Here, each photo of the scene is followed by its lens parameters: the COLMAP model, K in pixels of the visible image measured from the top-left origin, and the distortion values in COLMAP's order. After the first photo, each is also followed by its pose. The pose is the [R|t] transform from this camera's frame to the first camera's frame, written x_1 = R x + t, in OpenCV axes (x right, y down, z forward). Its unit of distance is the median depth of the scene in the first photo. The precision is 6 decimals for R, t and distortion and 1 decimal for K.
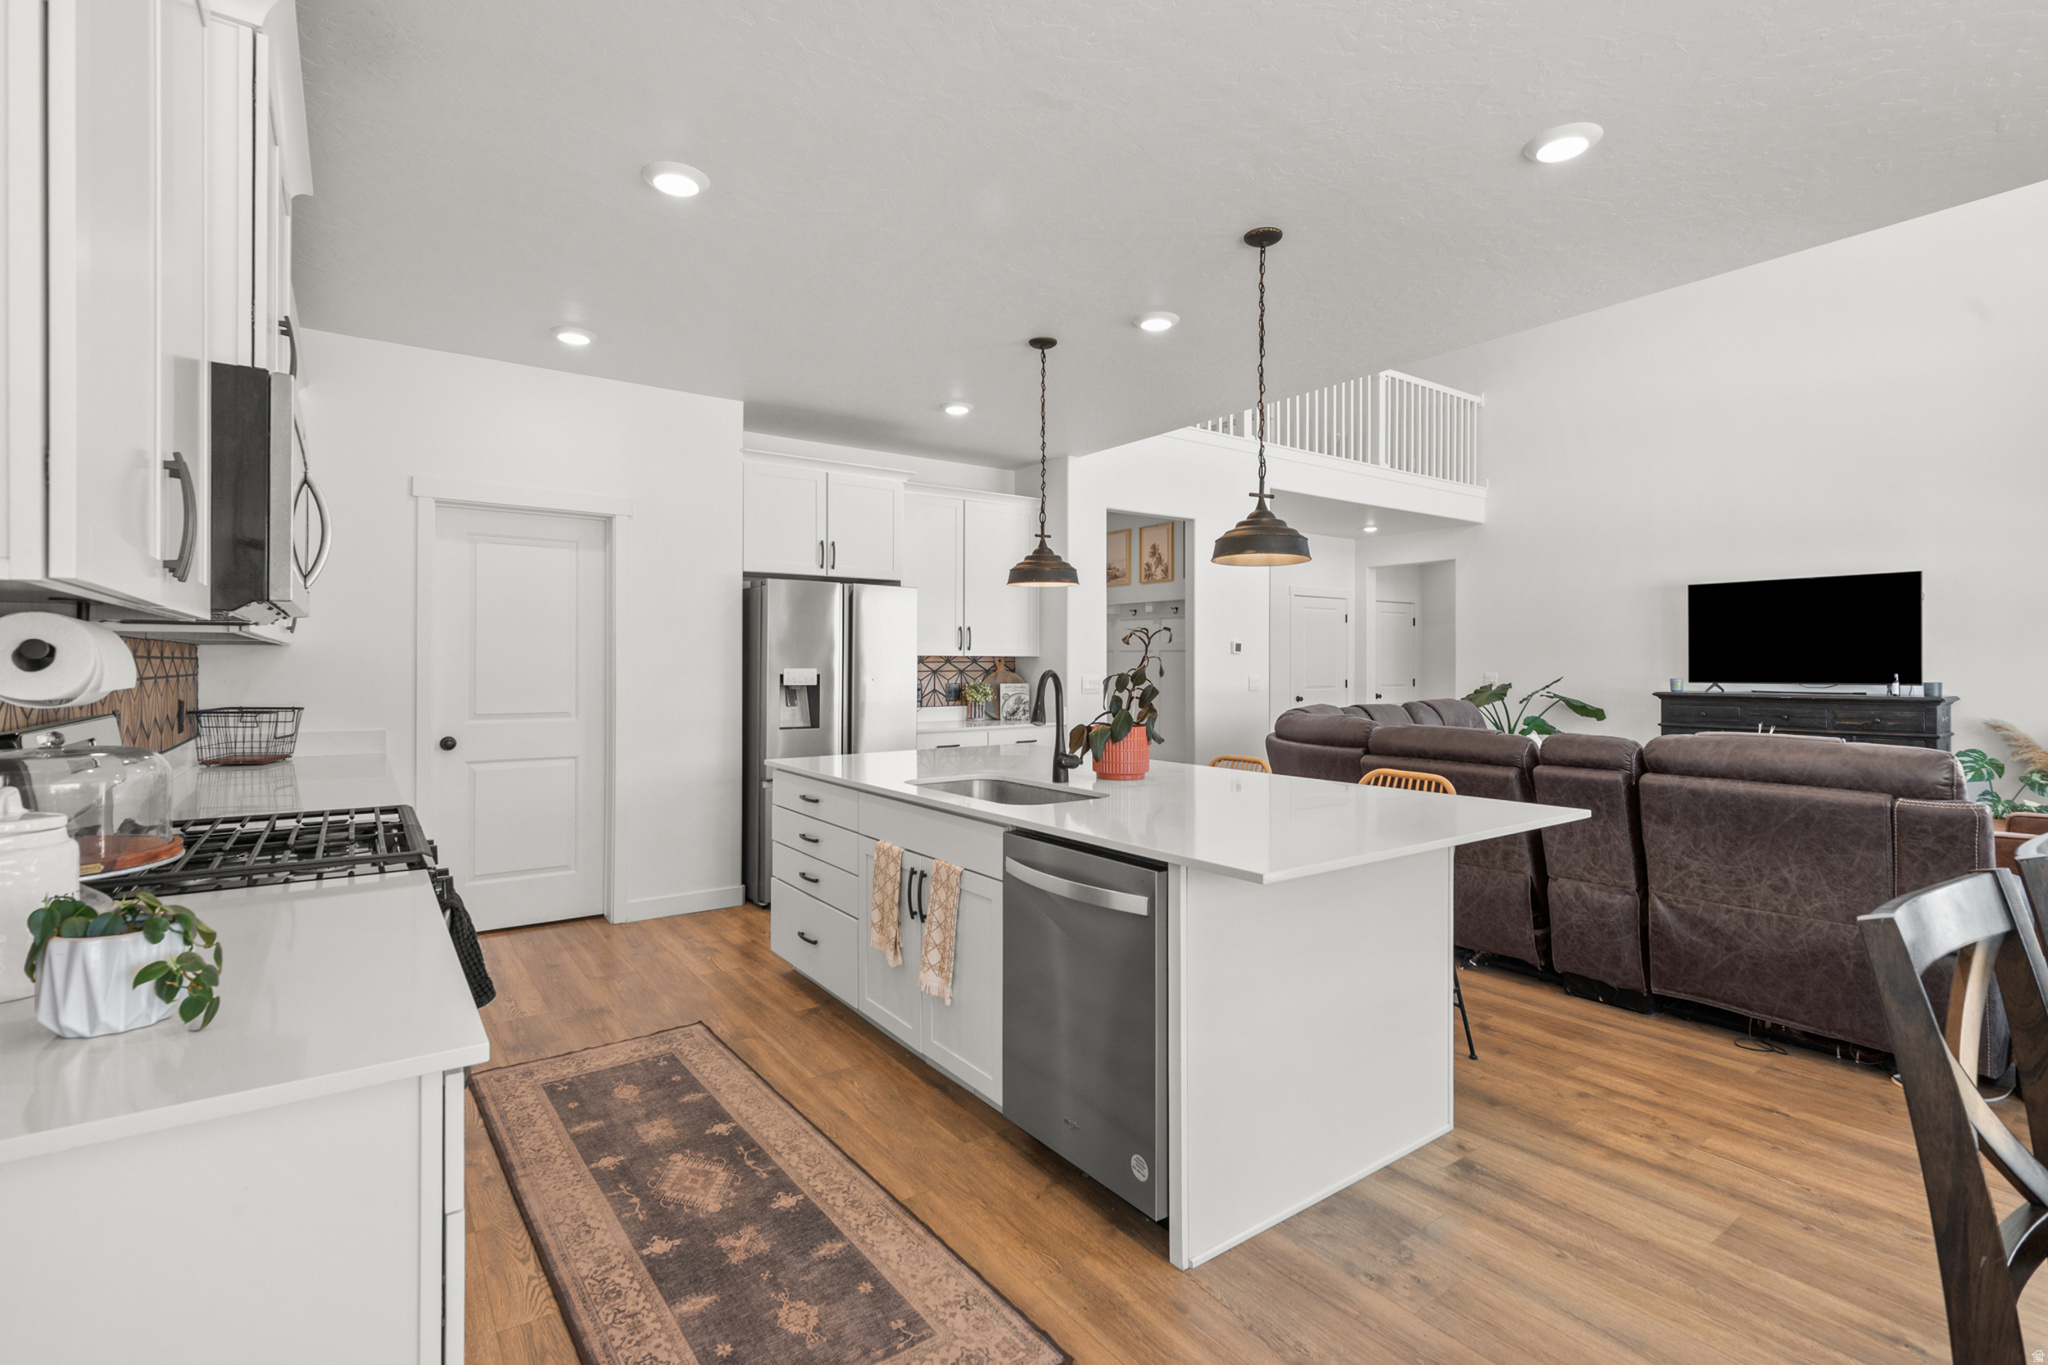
lens RADIAL K [[939.5, 0, 1018.7], [0, 939.5, 651.6], [0, 0, 1]] dist [-0.001872, -0.001388]
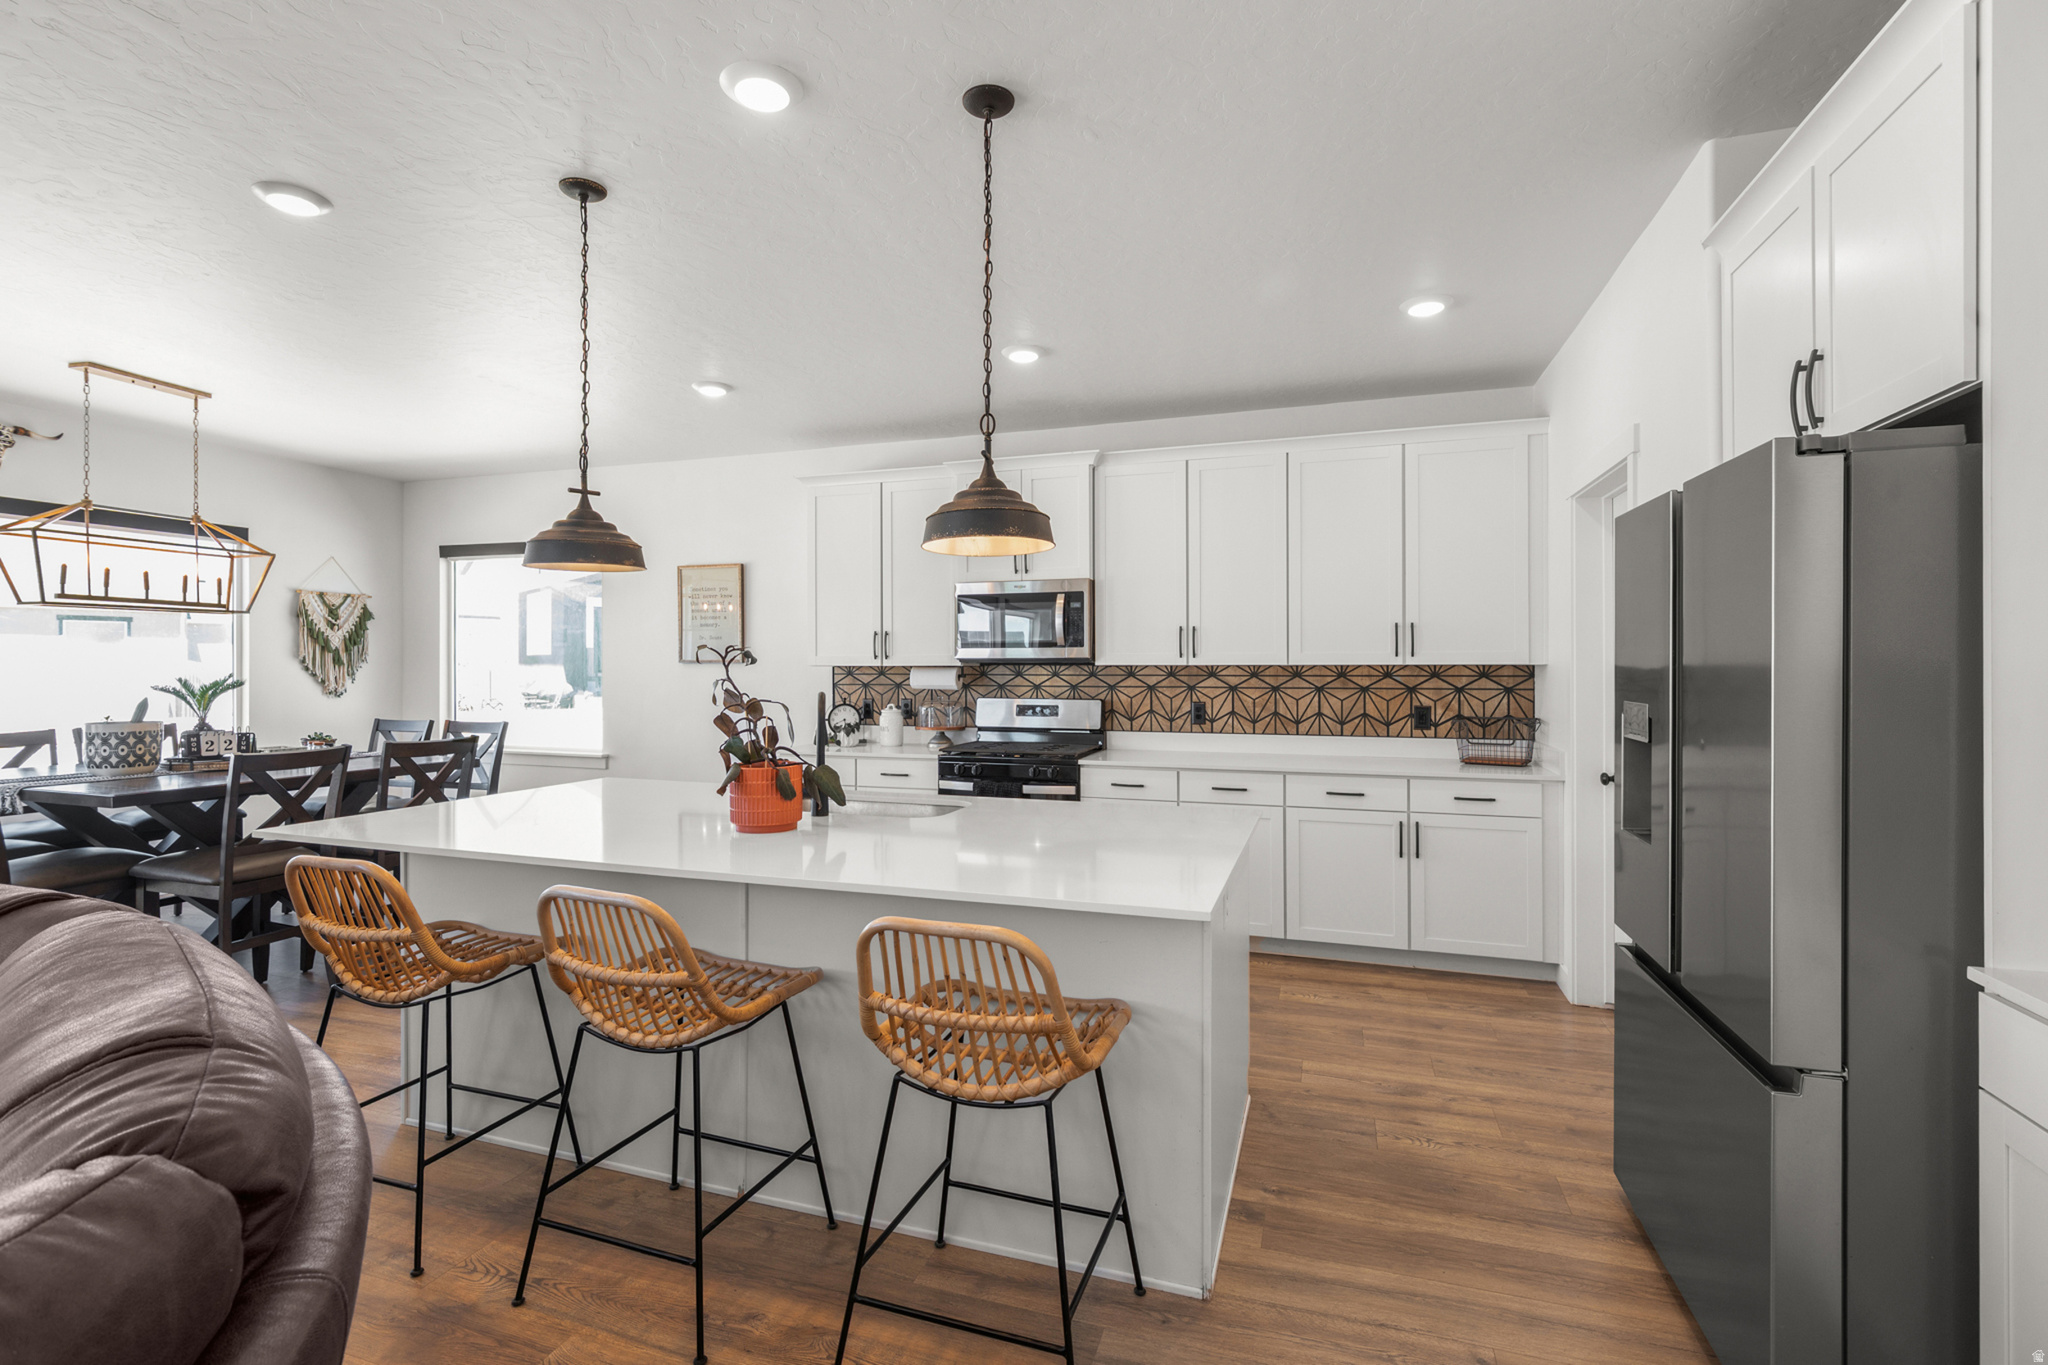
lens RADIAL K [[932.6, 0, 1015.5], [0, 932.6, 670.3], [0, 0, 1]] dist [0.001842, -0.000656]
pose [[-0.816106, -0.000500, -0.577902, 0.491909], [0.007029, 0.999917, -0.010791, 0.011402], [0.577860, -0.012869, -0.816035, 2.201062]]
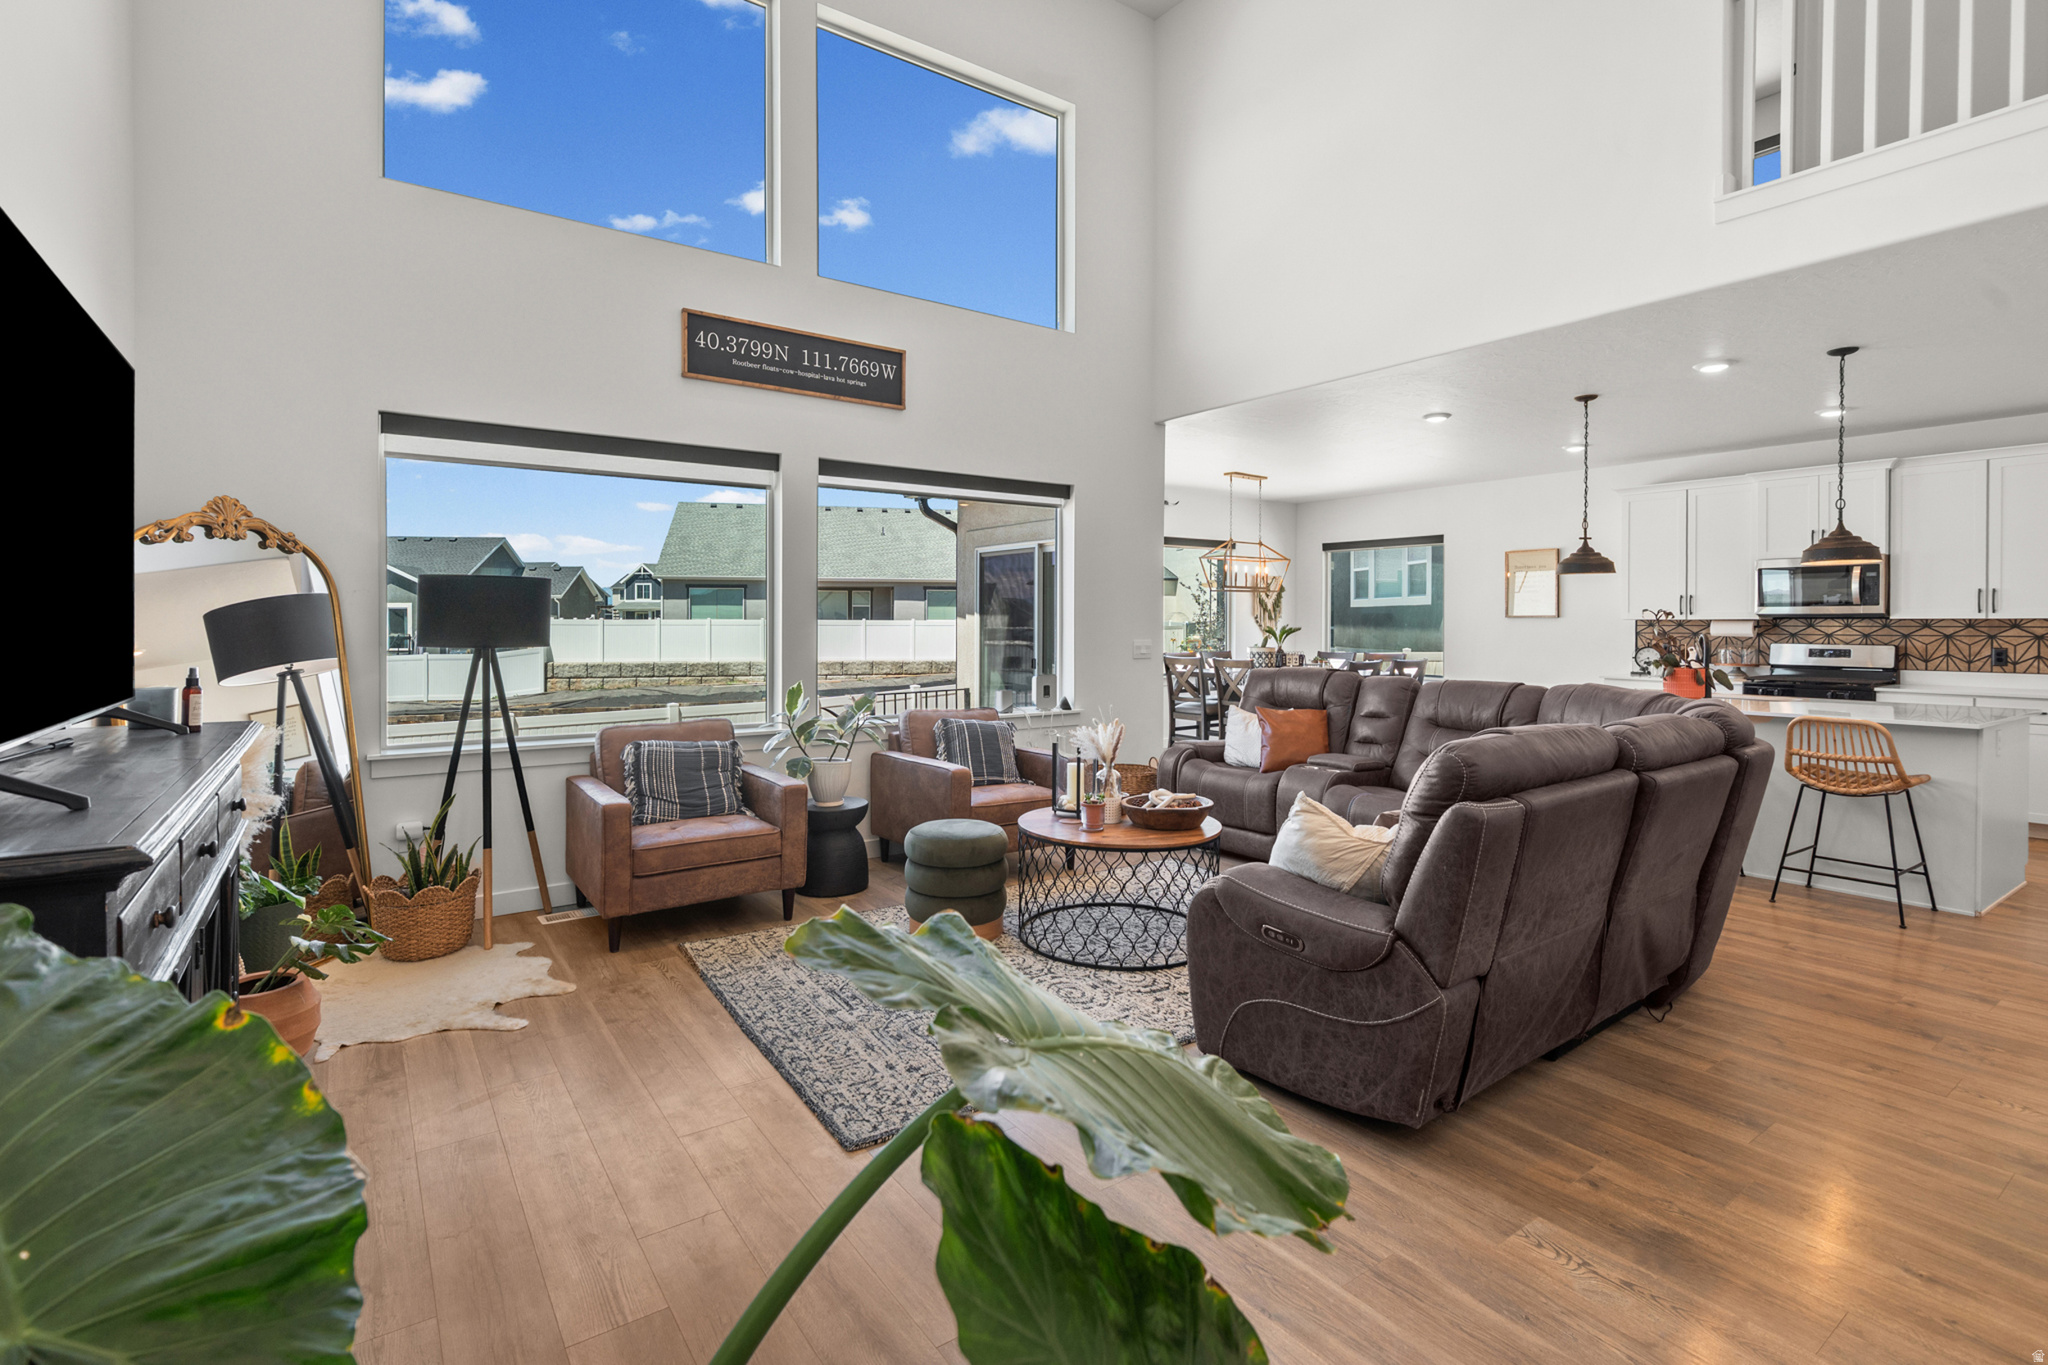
lens RADIAL K [[939.5, 0, 1018.7], [0, 939.5, 651.6], [0, 0, 1]] dist [-0.001872, -0.001388]
pose [[-0.999823, -0.002650, 0.018621, 1.518886], [-0.002346, 0.999864, 0.016350, 0.032954], [-0.018662, 0.016304, -0.999693, 3.268672]]
